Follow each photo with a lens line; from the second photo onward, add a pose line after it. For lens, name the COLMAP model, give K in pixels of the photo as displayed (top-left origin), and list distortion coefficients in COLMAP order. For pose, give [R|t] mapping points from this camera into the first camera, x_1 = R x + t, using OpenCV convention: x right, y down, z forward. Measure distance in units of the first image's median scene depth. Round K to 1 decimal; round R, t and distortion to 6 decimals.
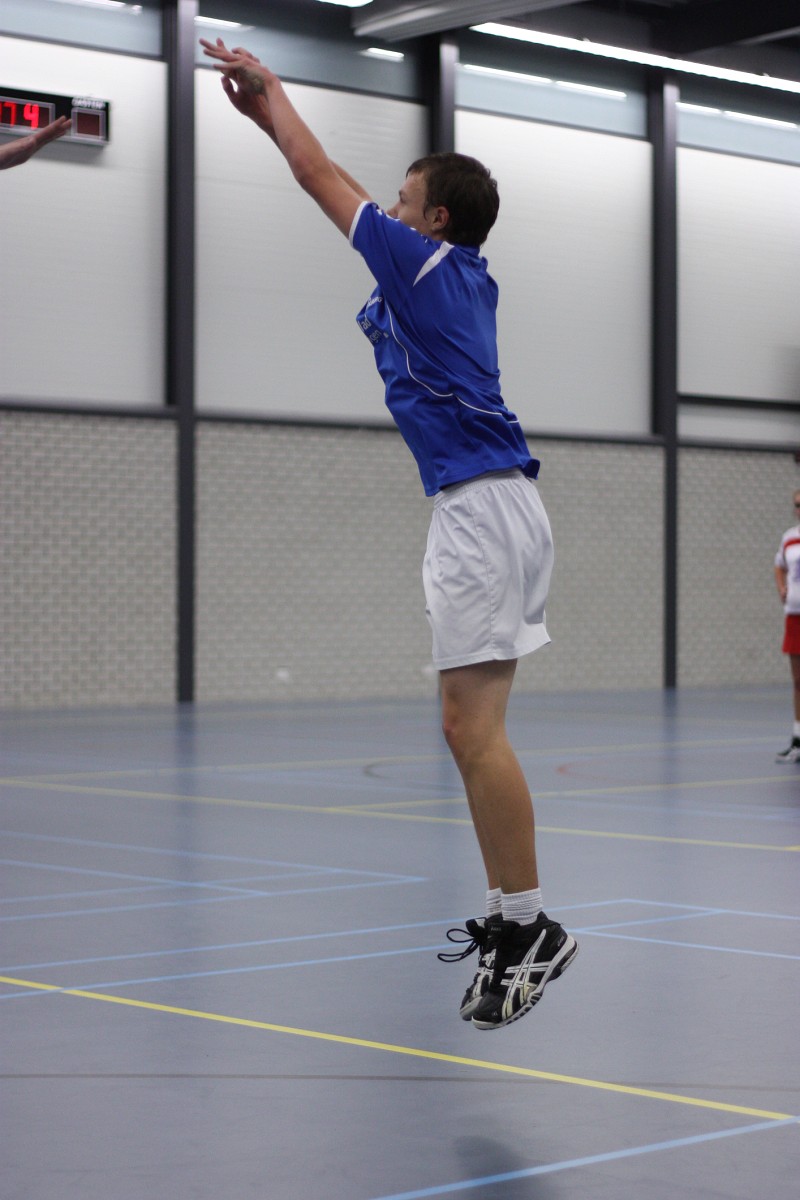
lens RADIAL K [[2814.6, 0, 402.6], [0, 2814.6, 599.6], [0, 0, 1]] dist [-0.107886, 0.000000]
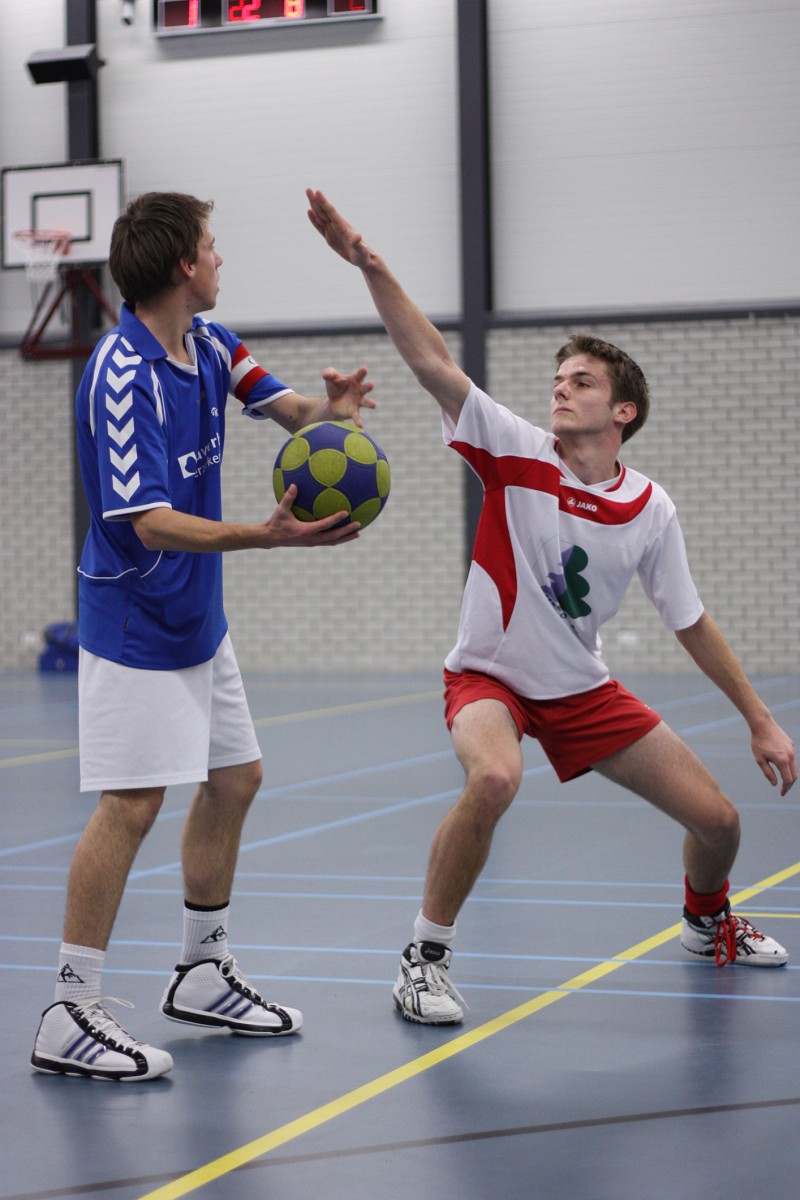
lens RADIAL K [[2814.6, 0, 404.1], [0, 2814.6, 605.7], [0, 0, 1]] dist [-0.107886, 0.000000]
pose [[0.450597, 0.011833, -0.892649, 0.672071], [0.013873, 0.999699, 0.020255, 0.000562], [0.892619, -0.021510, 0.450297, 0.623271]]
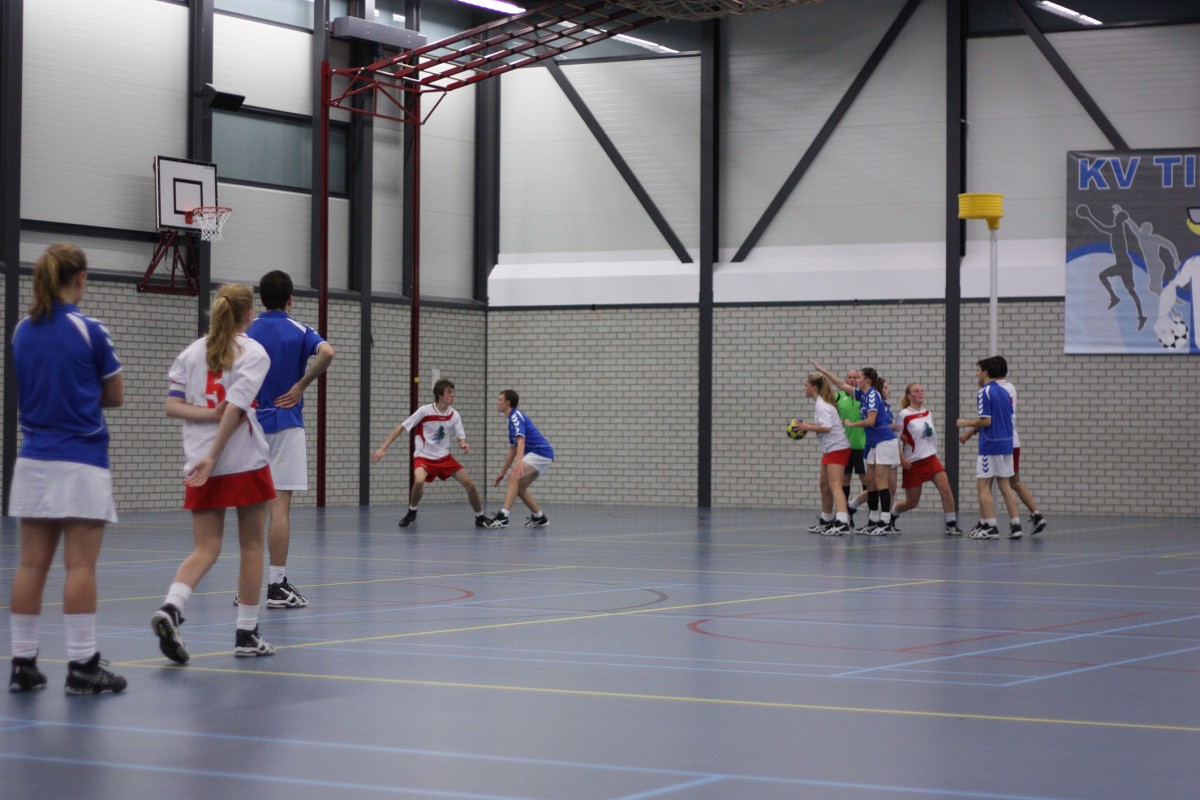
lens RADIAL K [[2814.6, 0, 600.9], [0, 2814.6, 405.6], [0, 0, 1]] dist [-0.107886, 0.000000]
pose [[0.952648, 0.011326, 0.303865, -0.375740], [-0.008792, 0.999914, -0.009707, 0.000116], [-0.303949, 0.006576, 0.952666, -0.344900]]
